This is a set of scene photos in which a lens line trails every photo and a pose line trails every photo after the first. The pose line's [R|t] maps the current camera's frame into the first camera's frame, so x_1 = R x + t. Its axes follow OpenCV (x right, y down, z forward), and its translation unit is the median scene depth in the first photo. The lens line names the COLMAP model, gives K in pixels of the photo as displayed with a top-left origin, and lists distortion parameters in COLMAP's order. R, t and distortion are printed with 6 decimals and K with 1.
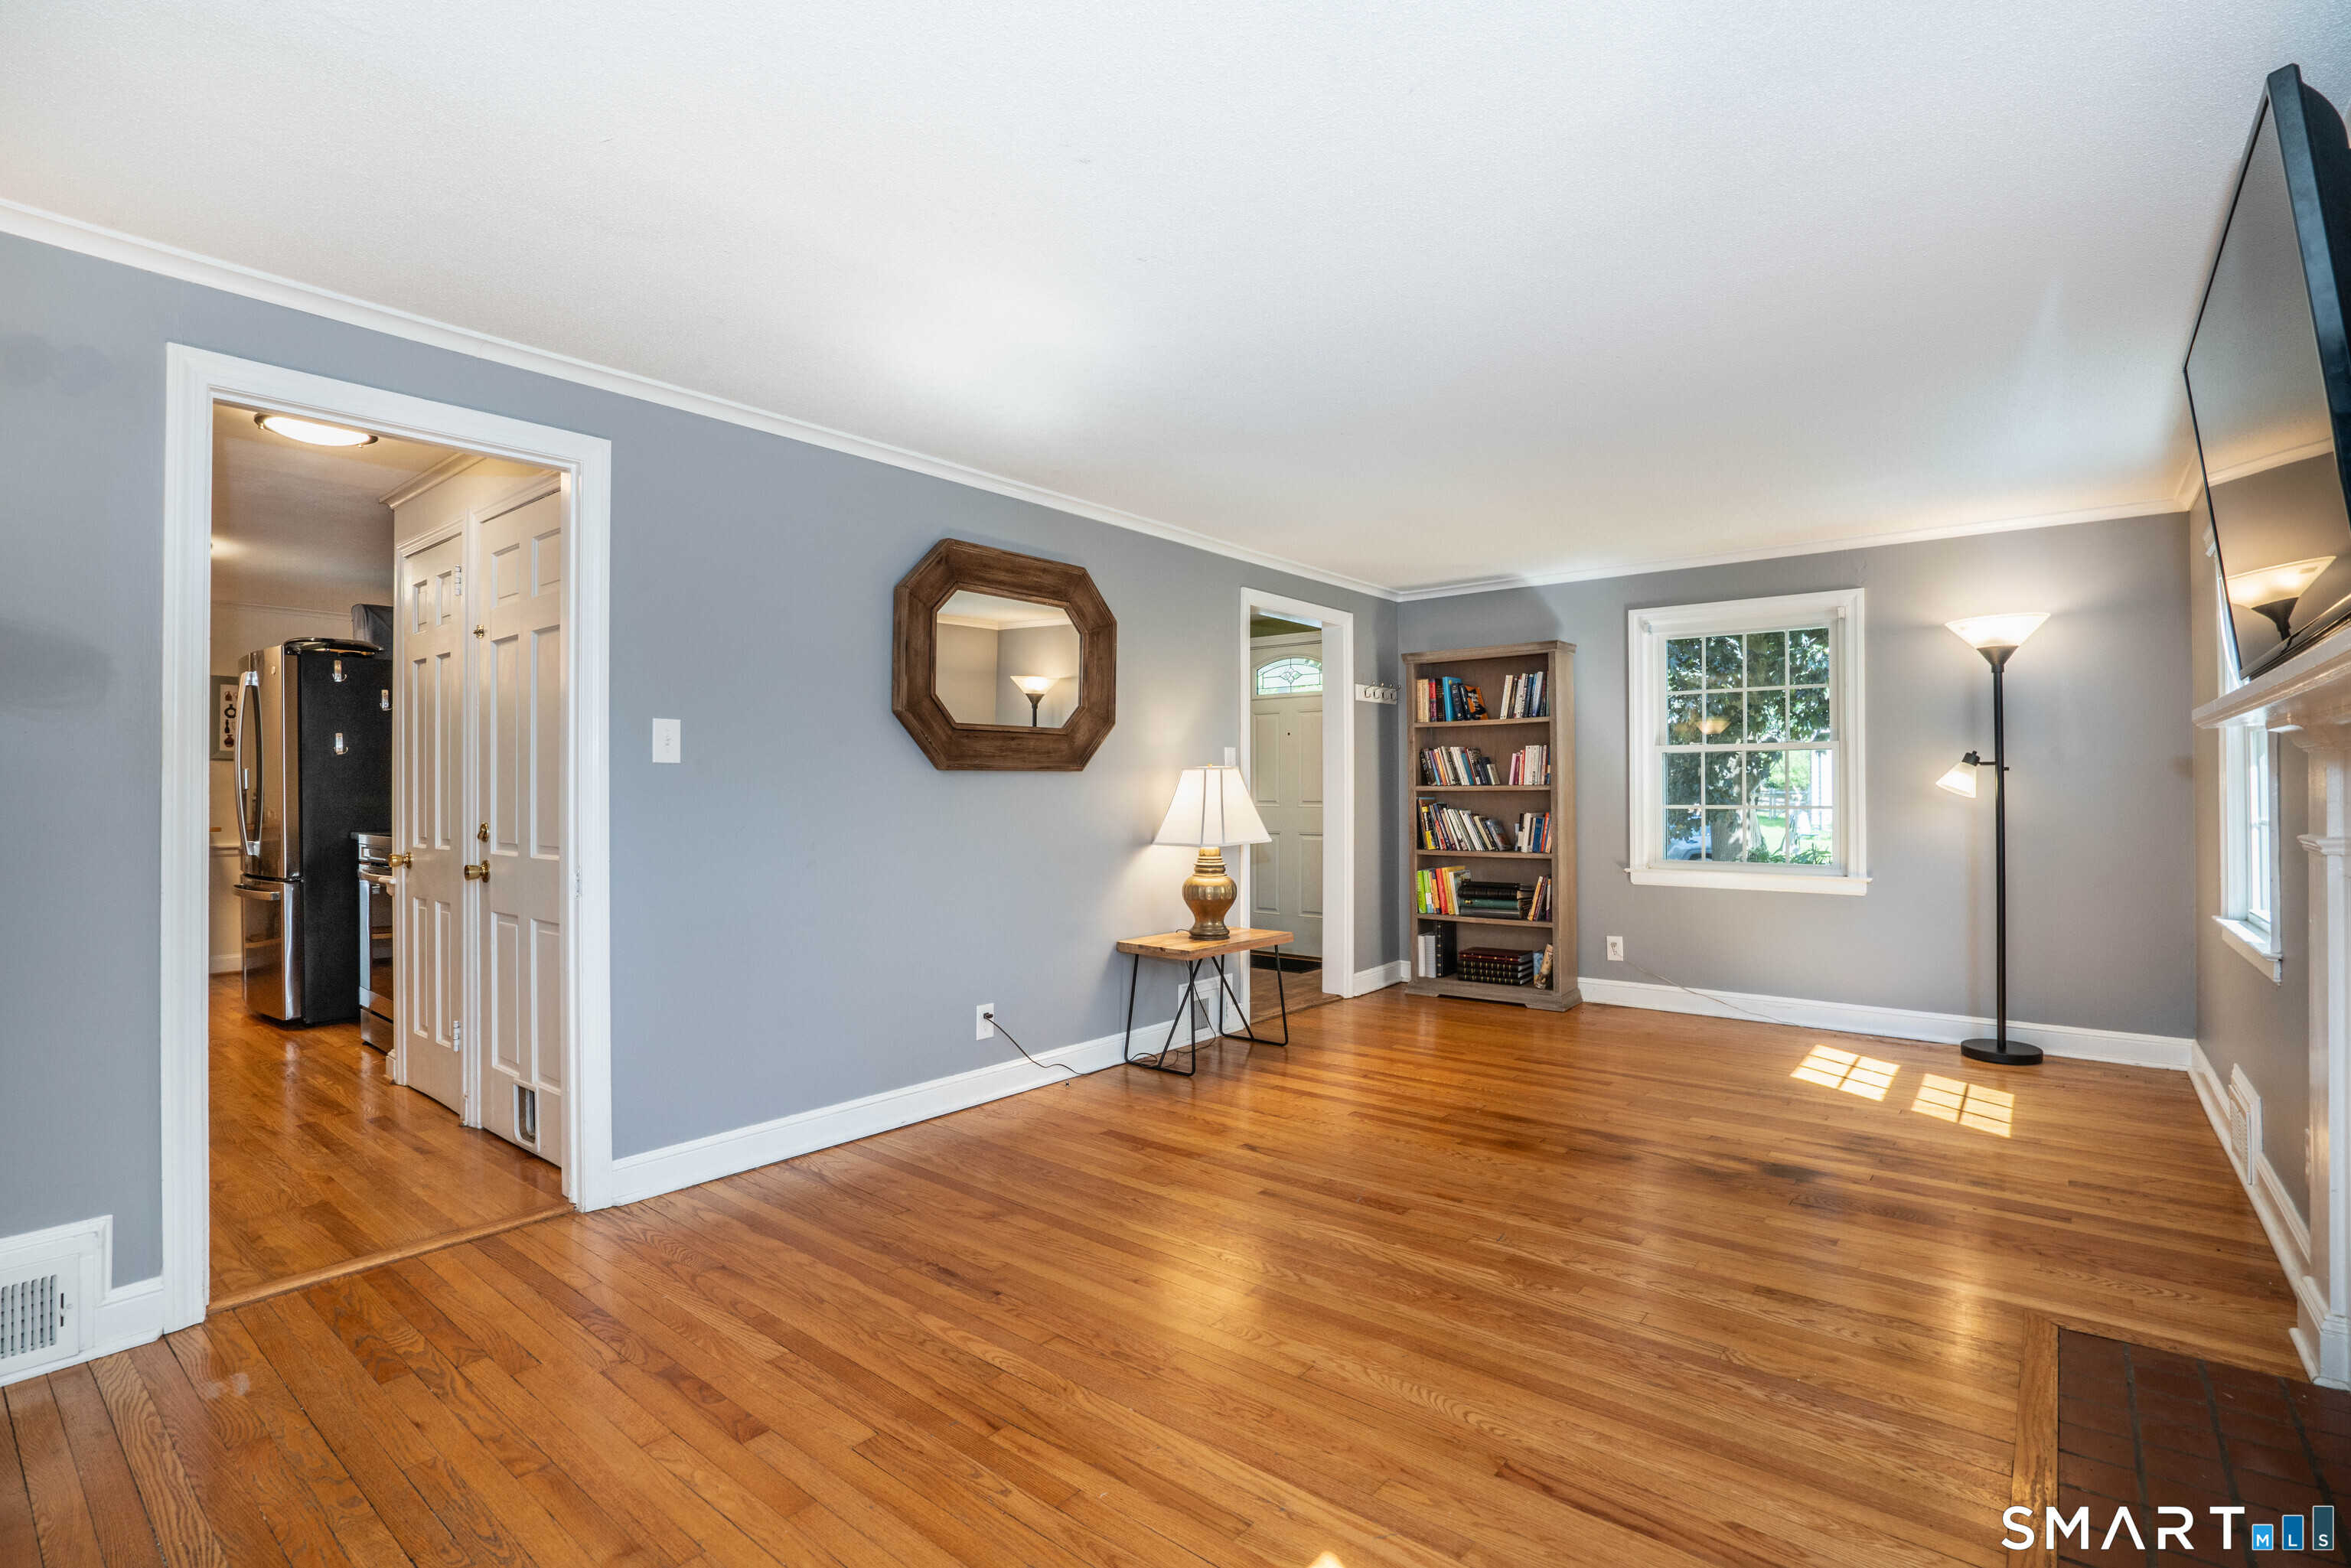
lens RADIAL K [[1083.8, 0, 1200.2], [0, 1083.8, 790.3], [0, 0, 1]] dist [-0.041119, 0.005951]
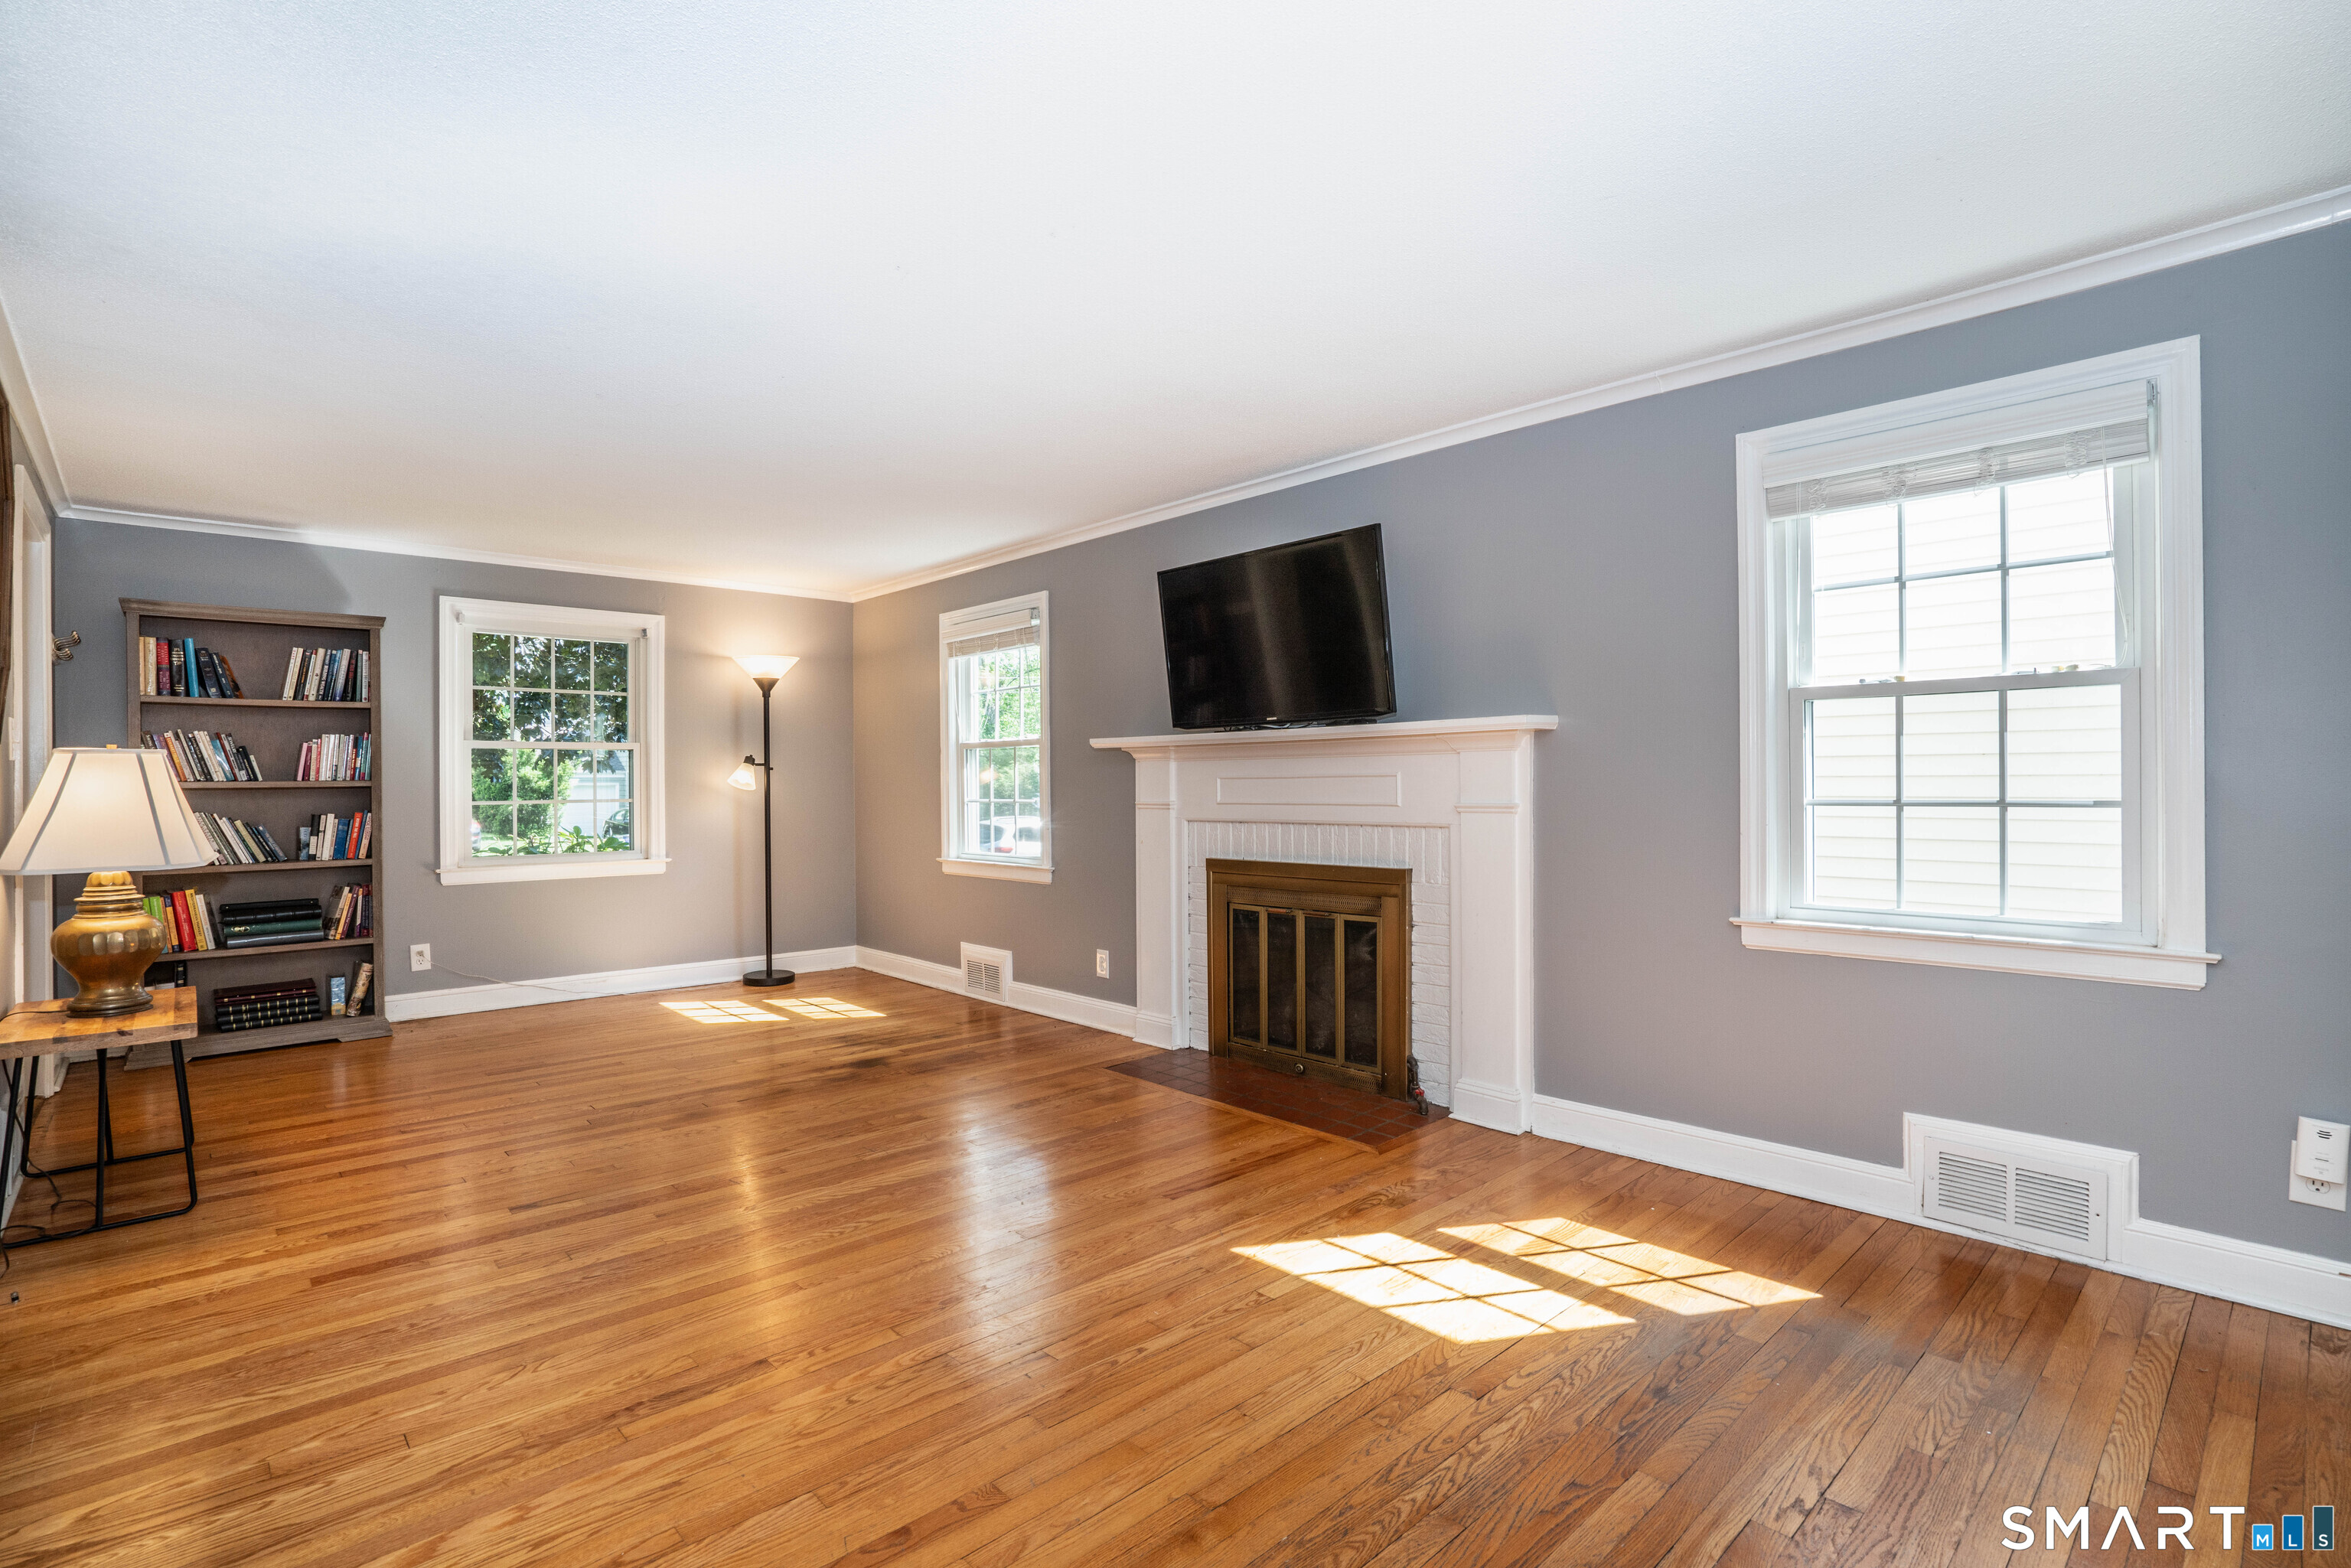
lens RADIAL K [[1083.8, 0, 1141.9], [0, 1083.8, 788.6], [0, 0, 1]] dist [-0.041119, 0.005951]
pose [[0.168029, -0.001928, 0.985780, -0.521828], [0.008507, 0.999964, 0.000505, 0.008218], [-0.985745, 0.008301, 0.168039, 0.298269]]
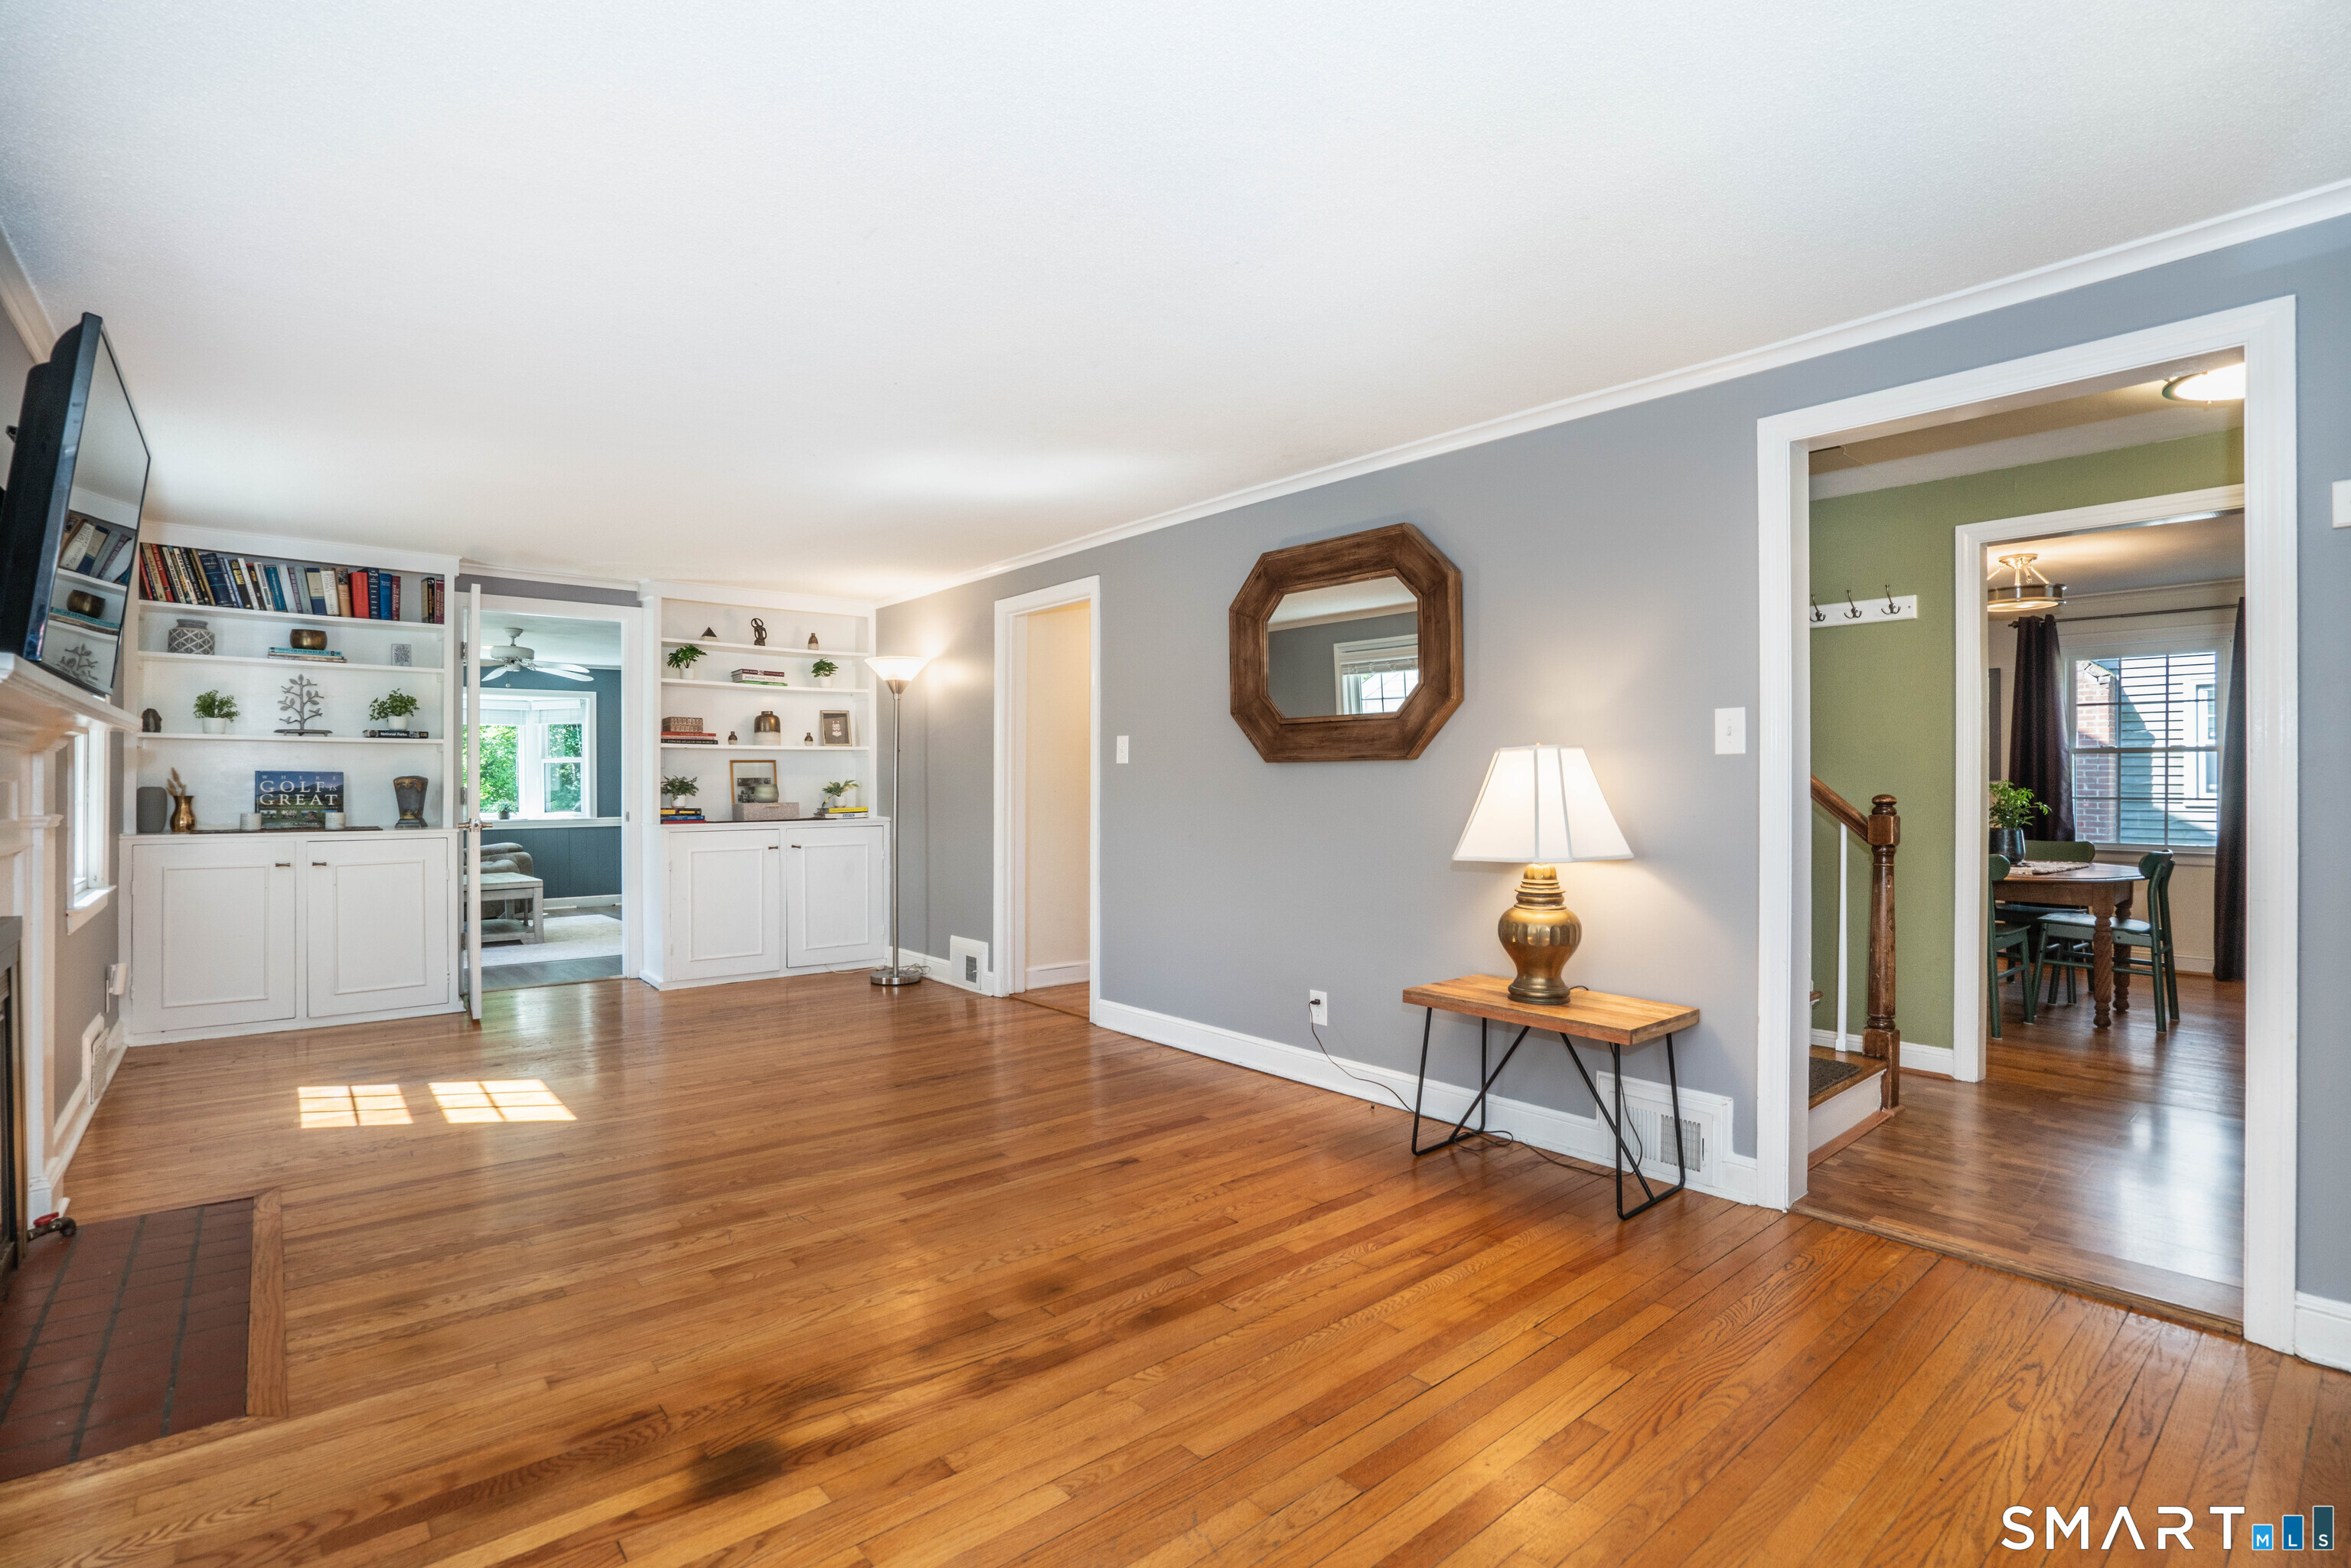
lens RADIAL K [[1083.8, 0, 1143.6], [0, 1083.8, 779.1], [0, 0, 1]] dist [-0.041119, 0.005951]
pose [[-0.209490, -0.006679, -0.977788, 0.733010], [-0.004547, 0.999973, -0.005856, 0.004615], [0.977800, 0.003220, -0.209514, 0.924378]]
